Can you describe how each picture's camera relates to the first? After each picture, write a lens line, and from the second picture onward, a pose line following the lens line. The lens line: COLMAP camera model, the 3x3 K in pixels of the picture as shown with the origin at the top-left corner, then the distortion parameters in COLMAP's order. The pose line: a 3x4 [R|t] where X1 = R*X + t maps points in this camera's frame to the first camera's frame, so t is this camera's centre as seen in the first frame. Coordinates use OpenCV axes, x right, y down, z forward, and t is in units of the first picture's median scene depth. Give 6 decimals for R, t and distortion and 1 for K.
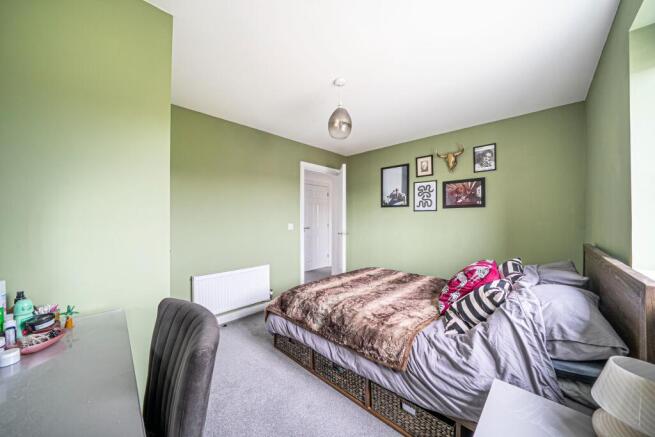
lens RADIAL K [[226.1, 0, 327.6], [0, 226.1, 218.5], [0, 0, 1]] dist [-0.020021, -0.000109]
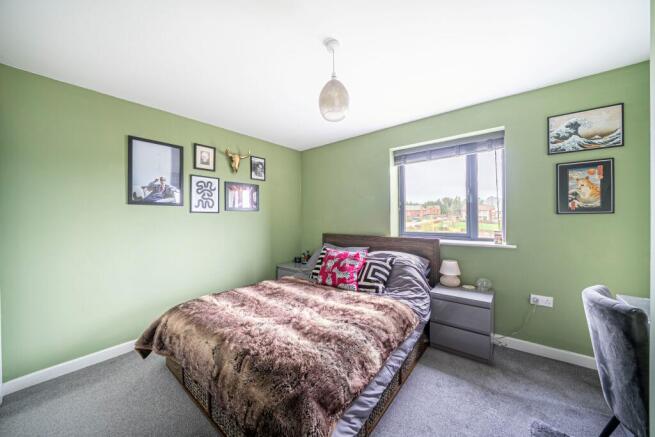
lens RADIAL K [[226.1, 0, 324.9], [0, 226.1, 217.6], [0, 0, 1]] dist [-0.020021, -0.000109]
pose [[-0.061511, -0.002027, 0.998104, -0.412512], [0.008395, 0.999962, 0.002548, -0.014047], [-0.998071, 0.008536, -0.061491, 0.622875]]
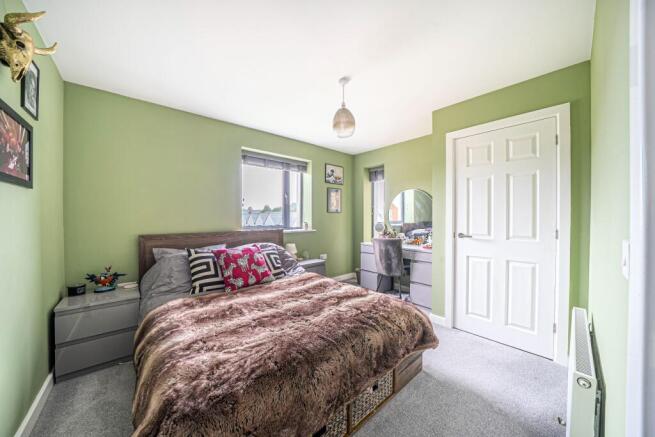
lens RADIAL K [[226.1, 0, 322.8], [0, 226.1, 217.6], [0, 0, 1]] dist [-0.020021, -0.000109]
pose [[-0.993568, -0.002094, 0.113222, 0.019654], [-0.001833, 0.999995, 0.002411, 0.007927], [-0.113226, 0.002188, -0.993567, 1.181032]]
